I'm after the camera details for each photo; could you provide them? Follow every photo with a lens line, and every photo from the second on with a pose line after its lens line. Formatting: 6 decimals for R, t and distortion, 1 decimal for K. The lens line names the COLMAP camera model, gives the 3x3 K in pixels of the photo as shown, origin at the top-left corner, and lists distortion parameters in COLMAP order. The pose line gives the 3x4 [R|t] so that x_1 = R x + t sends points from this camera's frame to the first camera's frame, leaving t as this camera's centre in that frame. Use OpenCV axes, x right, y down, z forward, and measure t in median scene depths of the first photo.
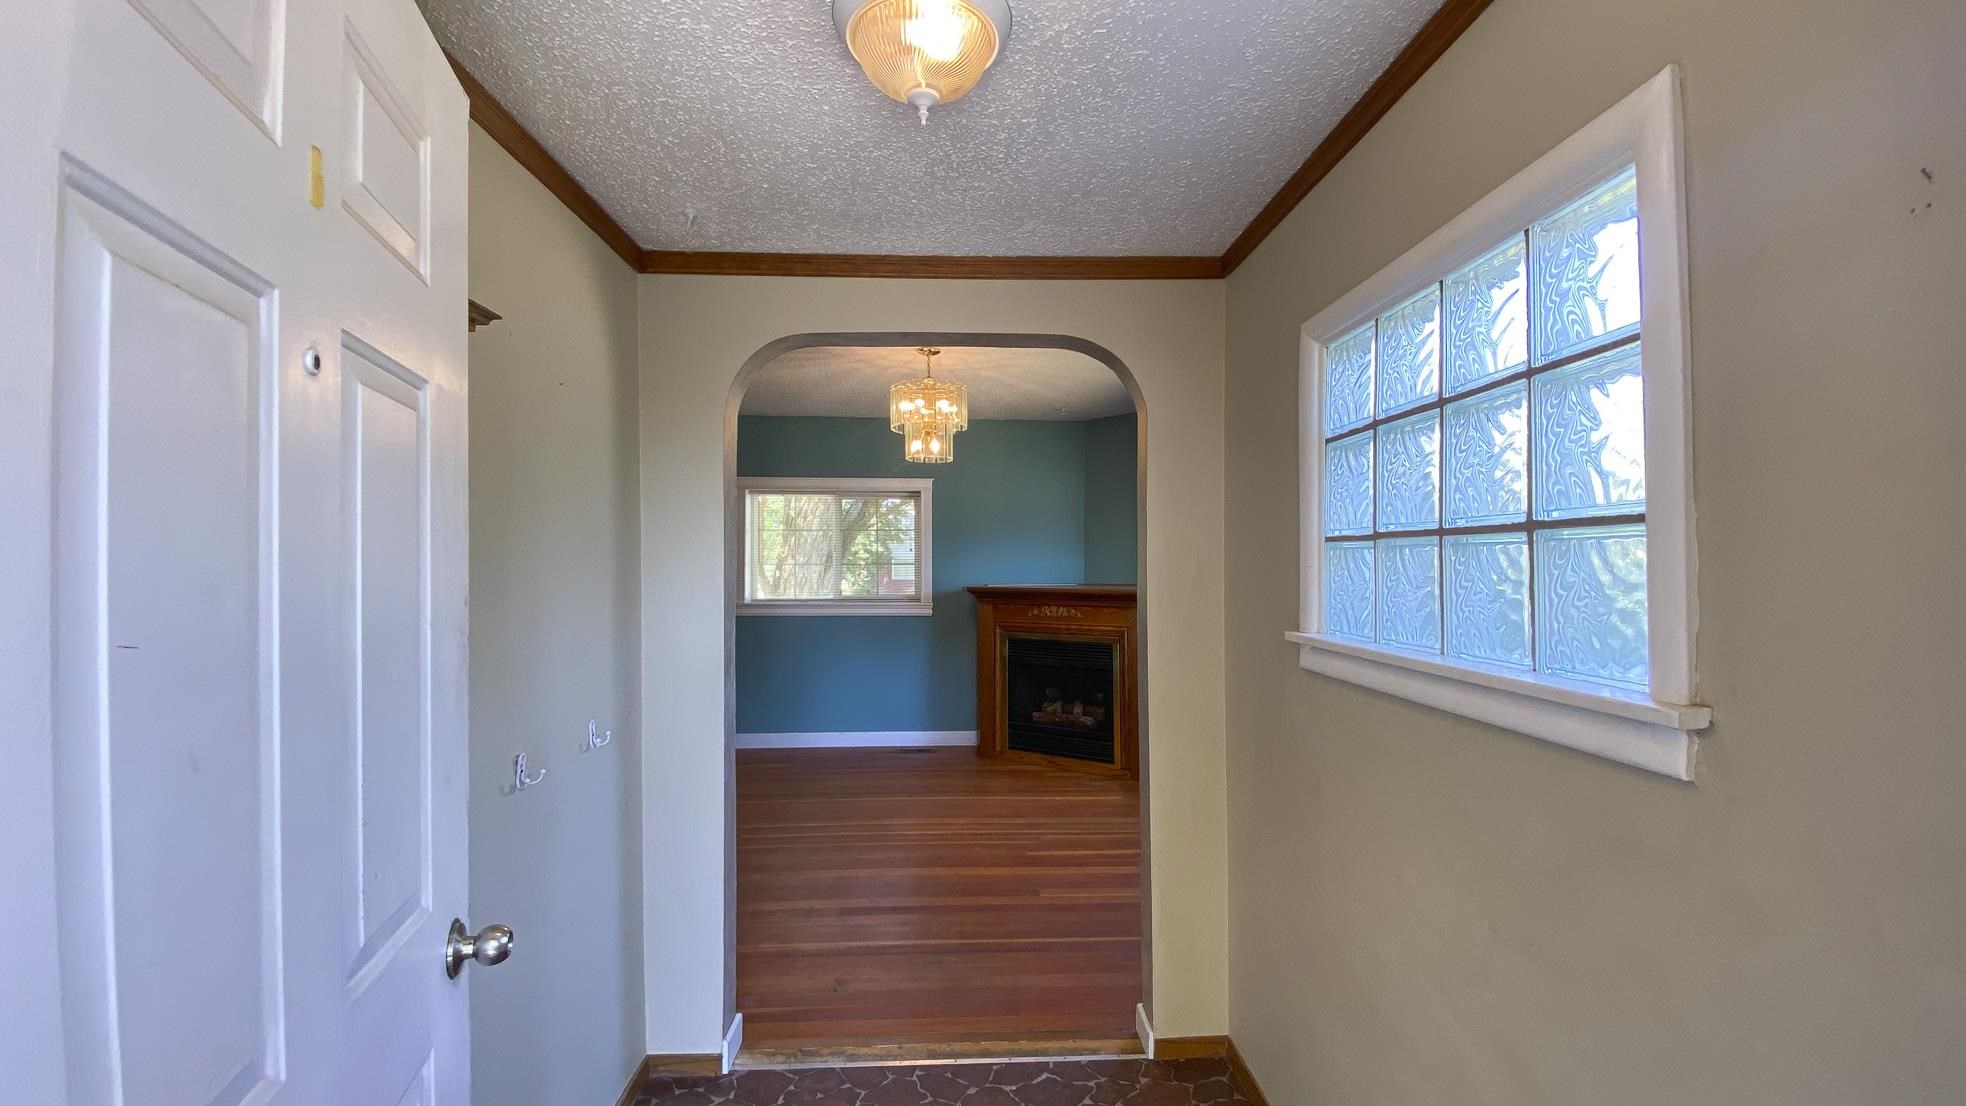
lens RADIAL K [[795.6, 0, 981.6], [0, 795.6, 559.2], [0, 0, 1]] dist [0.070623, -0.021858]
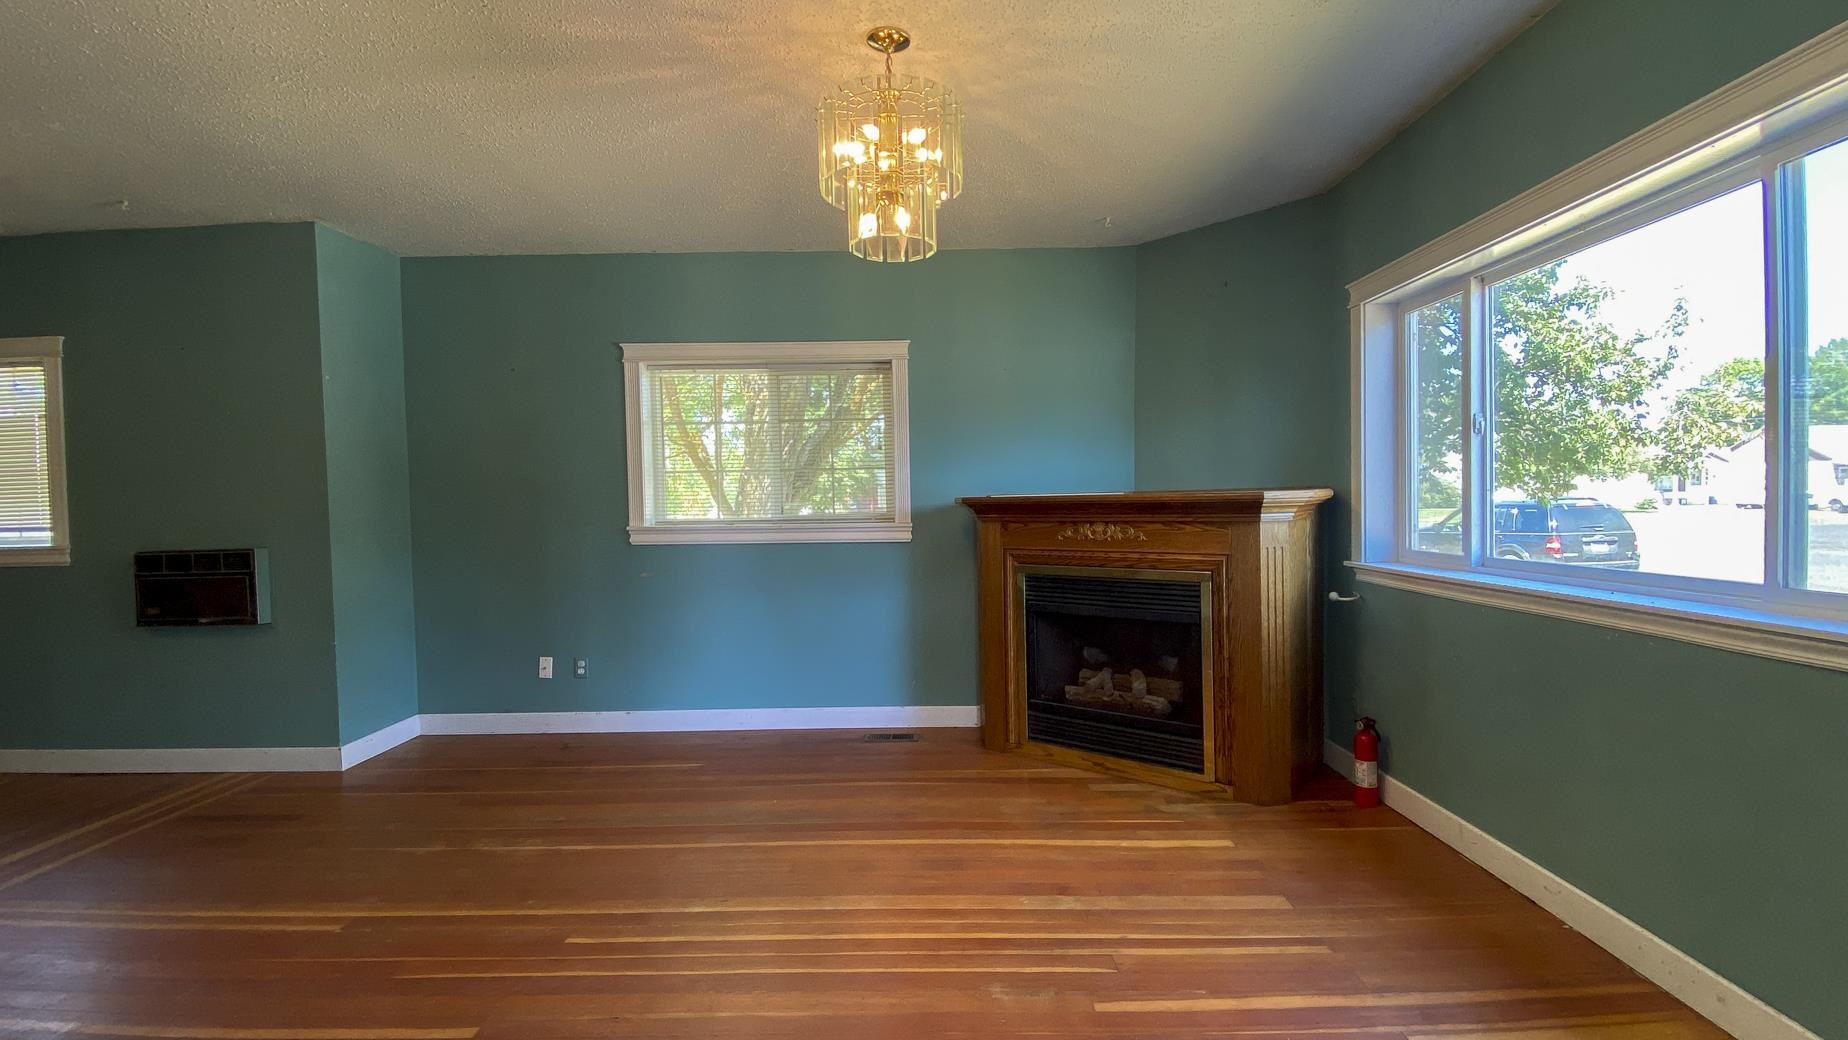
lens RADIAL K [[785.0, 0, 935.3], [0, 785.0, 521.4], [0, 0, 1]] dist [0.066155, -0.027173]
pose [[0.998935, -0.014954, -0.043638, -0.012941], [0.016818, 0.998948, 0.042672, 0.027740], [0.042954, -0.043361, 0.998136, 0.359682]]
